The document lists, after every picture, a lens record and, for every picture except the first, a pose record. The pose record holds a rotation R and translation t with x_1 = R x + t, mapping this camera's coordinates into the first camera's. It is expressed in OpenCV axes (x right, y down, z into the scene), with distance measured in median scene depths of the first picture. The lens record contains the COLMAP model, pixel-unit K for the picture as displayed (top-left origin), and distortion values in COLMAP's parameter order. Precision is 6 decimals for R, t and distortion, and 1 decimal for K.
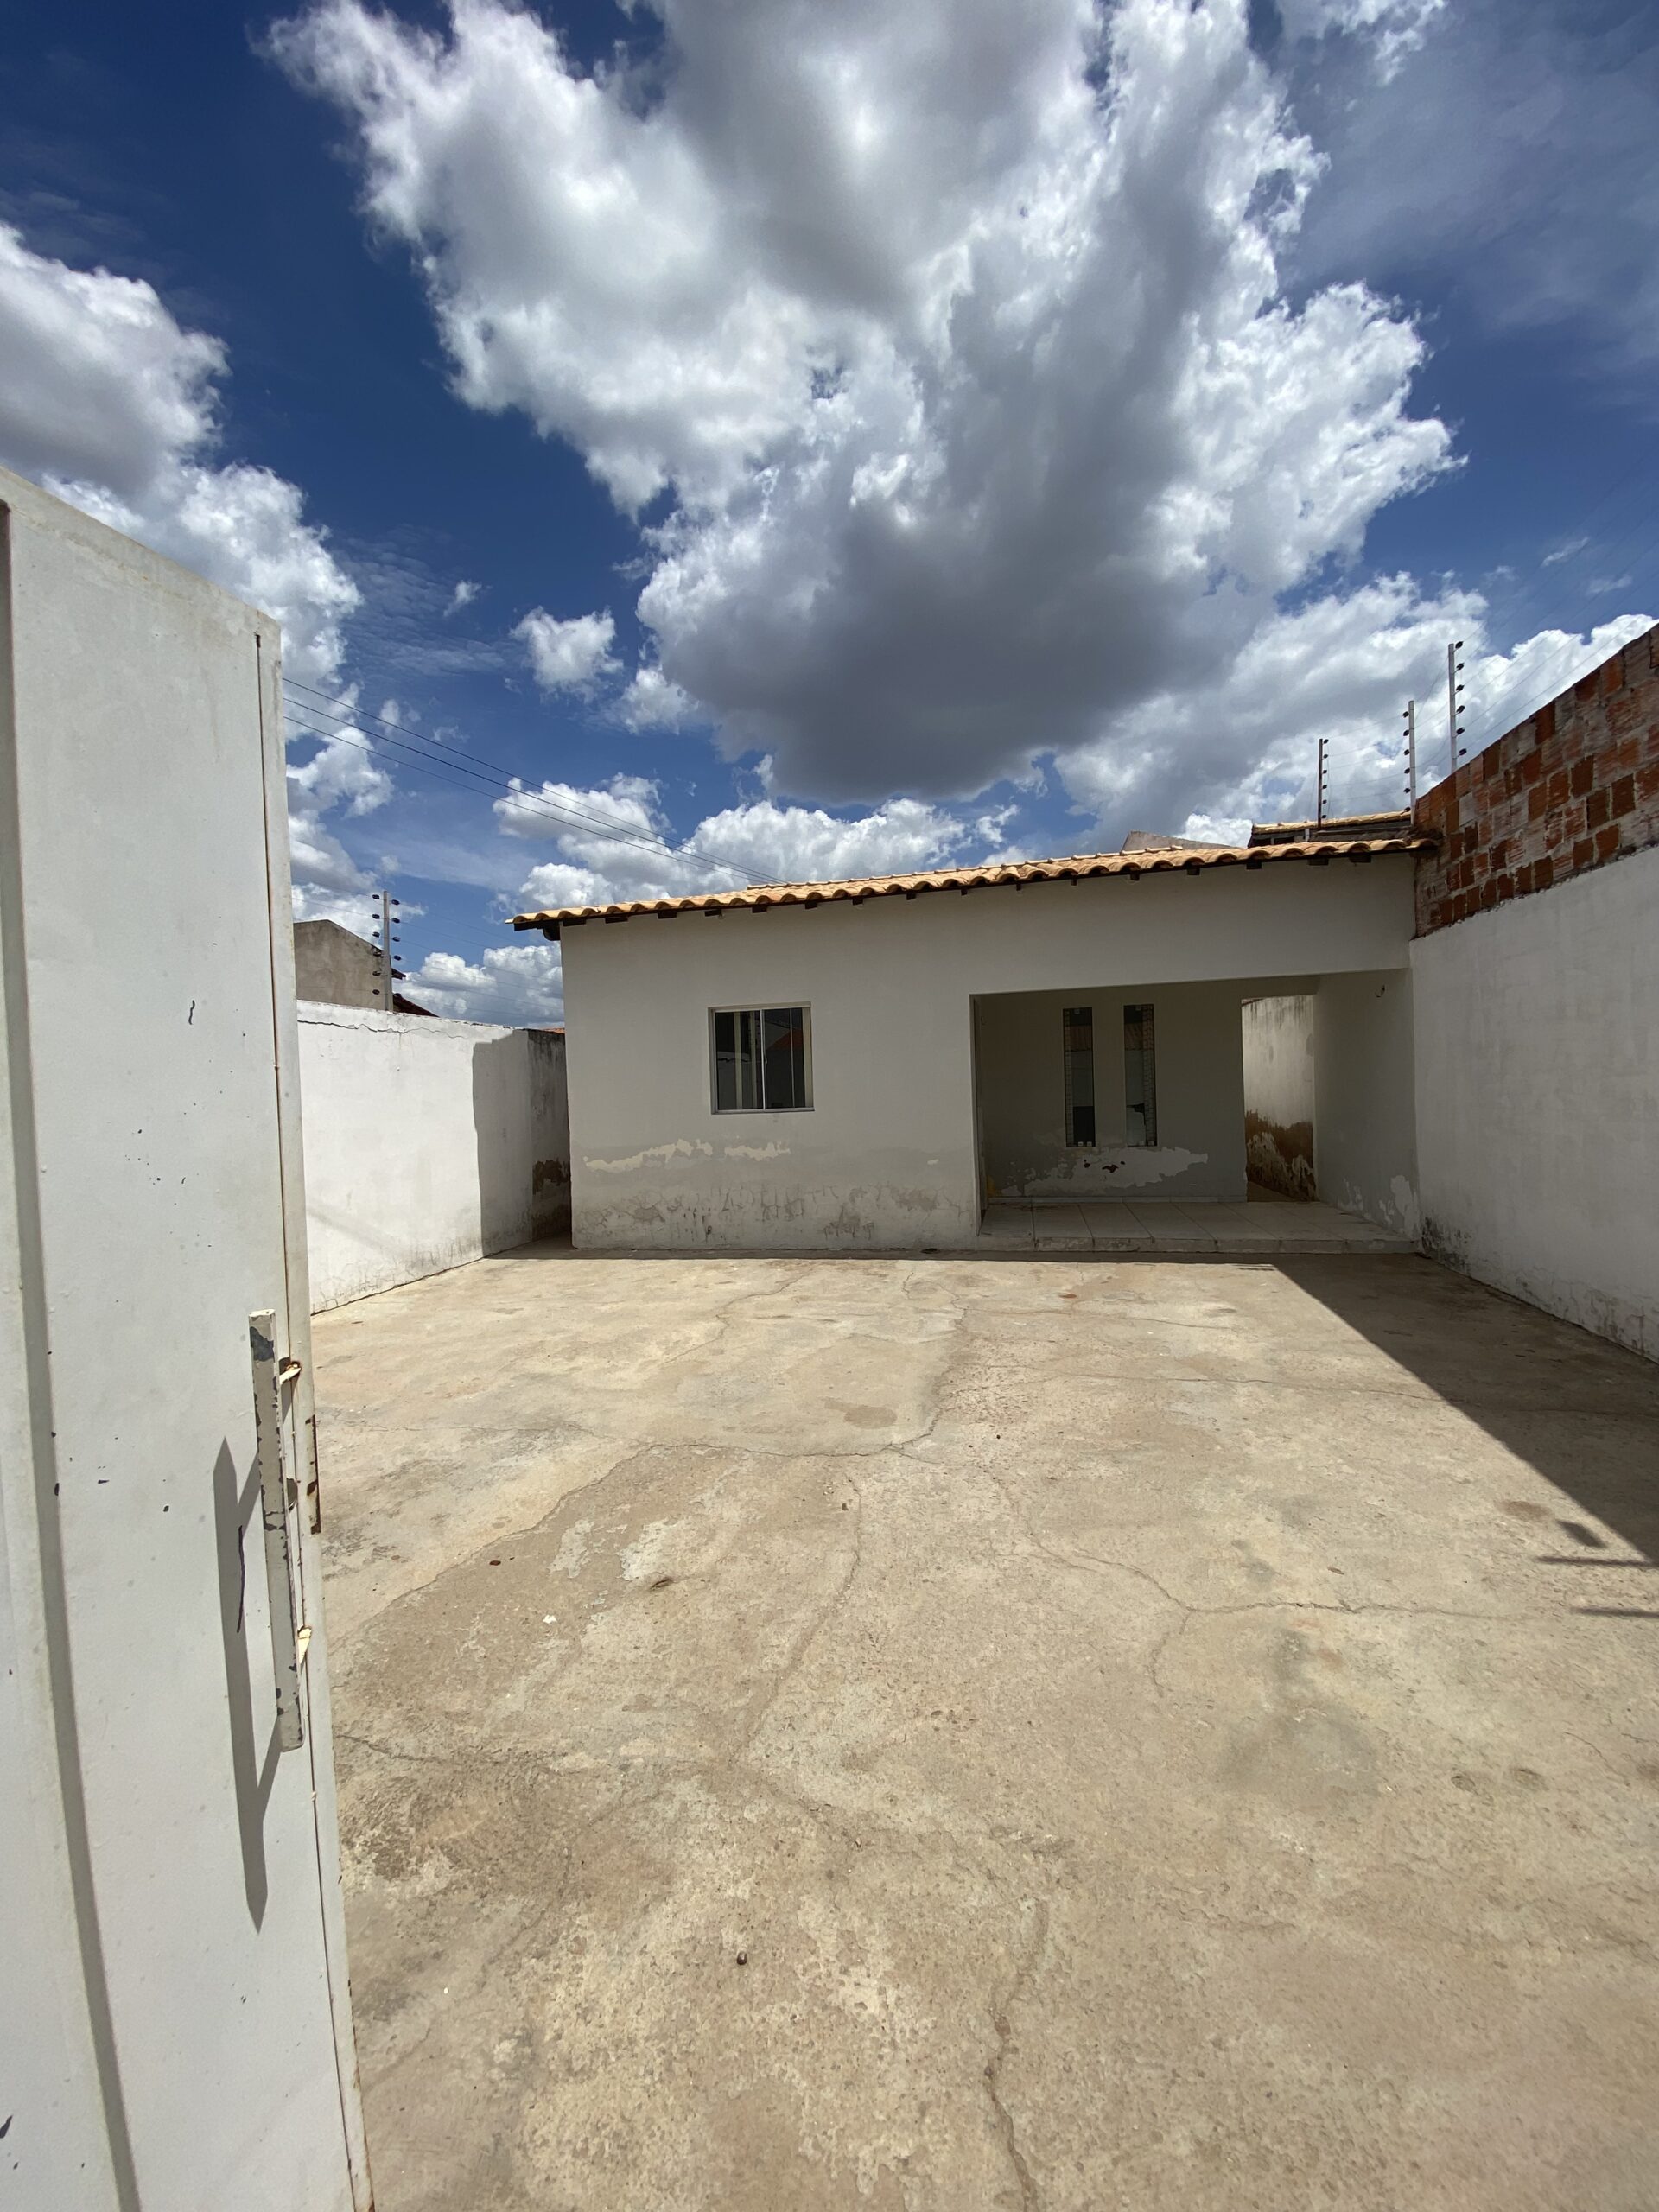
lens RADIAL K [[909.9, 0, 829.2], [0, 909.9, 1099.4], [0, 0, 1]] dist [-0.033747, -0.000245]
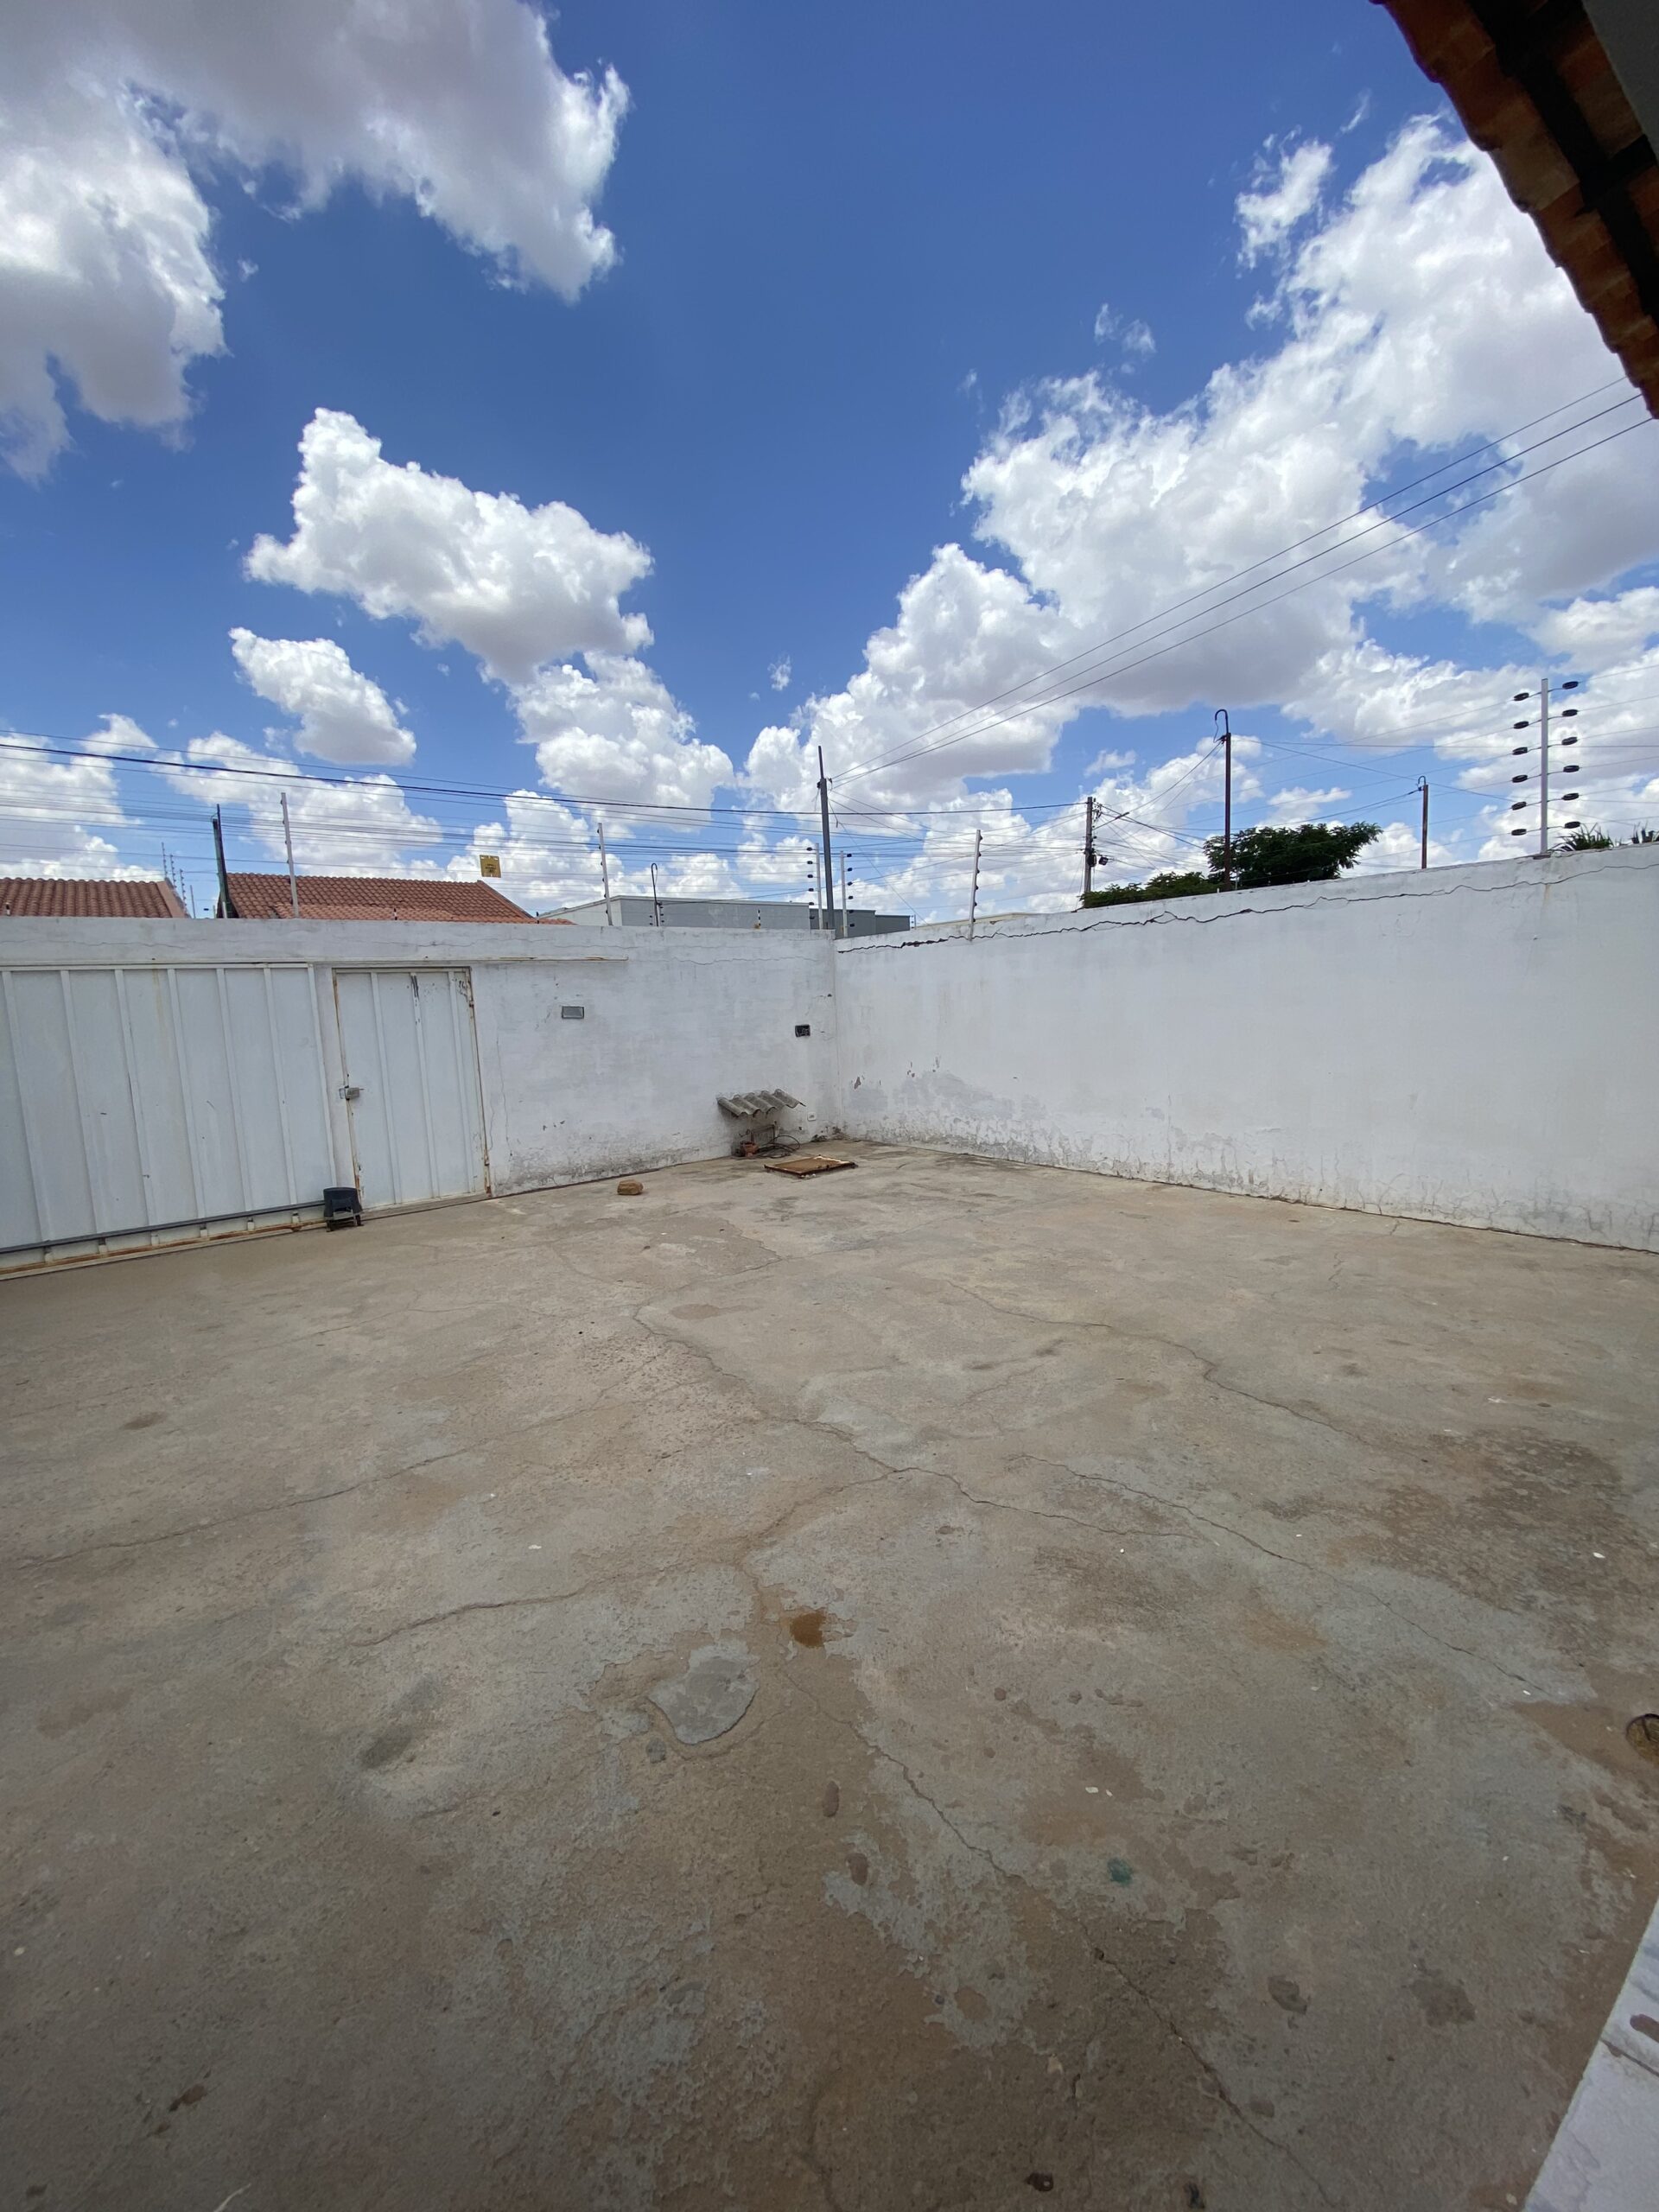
lens RADIAL K [[909.9, 0, 829.2], [0, 909.9, 1099.4], [0, 0, 1]] dist [-0.033747, -0.000245]
pose [[-0.644764, 0.151142, -0.749290, 0.748170], [0.052632, 0.986708, 0.153742, -0.086457], [0.762568, 0.059691, -0.644148, 1.818740]]
